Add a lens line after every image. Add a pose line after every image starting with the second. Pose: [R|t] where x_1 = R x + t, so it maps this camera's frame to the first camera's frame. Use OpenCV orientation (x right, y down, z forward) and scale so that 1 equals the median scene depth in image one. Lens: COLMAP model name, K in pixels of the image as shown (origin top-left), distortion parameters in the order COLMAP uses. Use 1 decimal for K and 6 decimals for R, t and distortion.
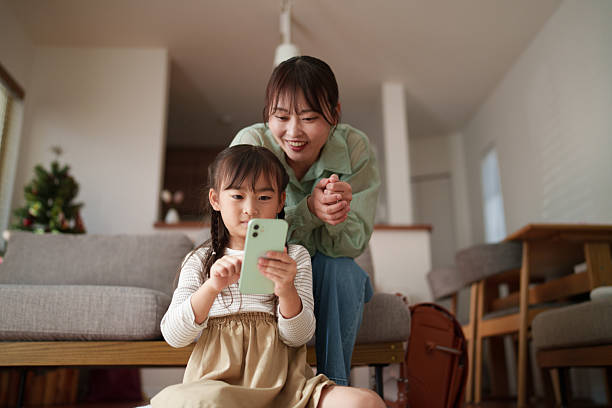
lens RADIAL K [[612.7, 0, 306.0], [0, 612.7, 204.0], [0, 0, 1]] dist [0.003192, 0.150756]
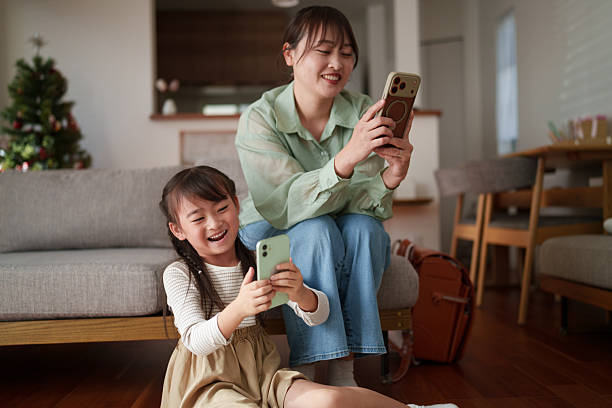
lens RADIAL K [[612.7, 0, 306.0], [0, 612.7, 204.0], [0, 0, 1]] dist [0.003192, 0.150756]
pose [[0.999889, -0.012342, -0.008344, 0.001879], [0.014122, 0.963611, 0.266937, -0.176624], [0.004745, -0.267025, 0.963678, 0.085841]]
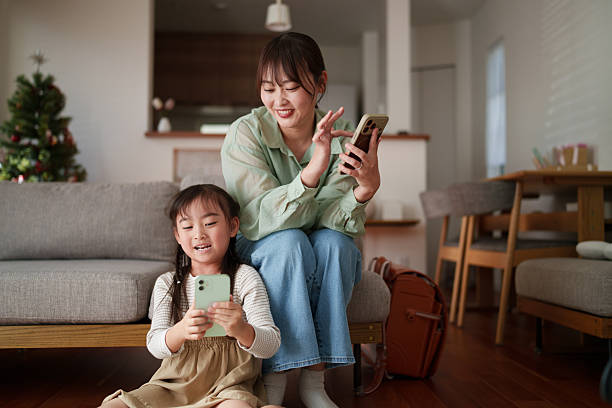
lens RADIAL K [[611.6, 0, 306.0], [0, 611.6, 204.0], [0, 0, 1]] dist [-0.002380, 0.139546]
pose [[0.999909, 0.011950, -0.006326, 0.032403], [-0.010143, 0.972309, 0.233477, -0.178676], [0.008940, -0.233391, 0.972342, 0.049277]]
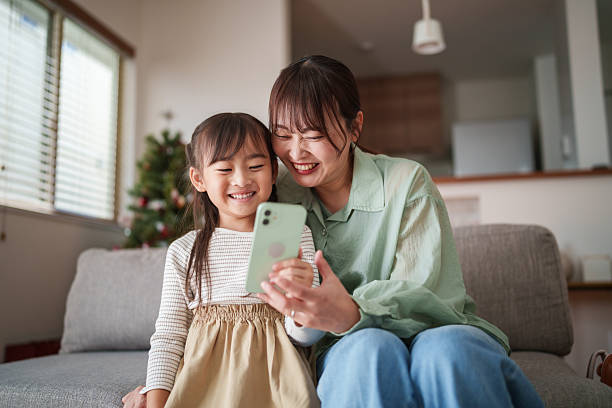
lens RADIAL K [[611.6, 0, 306.0], [0, 611.6, 204.0], [0, 0, 1]] dist [-0.002380, 0.139546]
pose [[0.961367, -0.045298, -0.271519, 0.031717], [0.083387, 0.987945, 0.130428, -0.110754], [0.262337, -0.148031, 0.953554, 0.374031]]
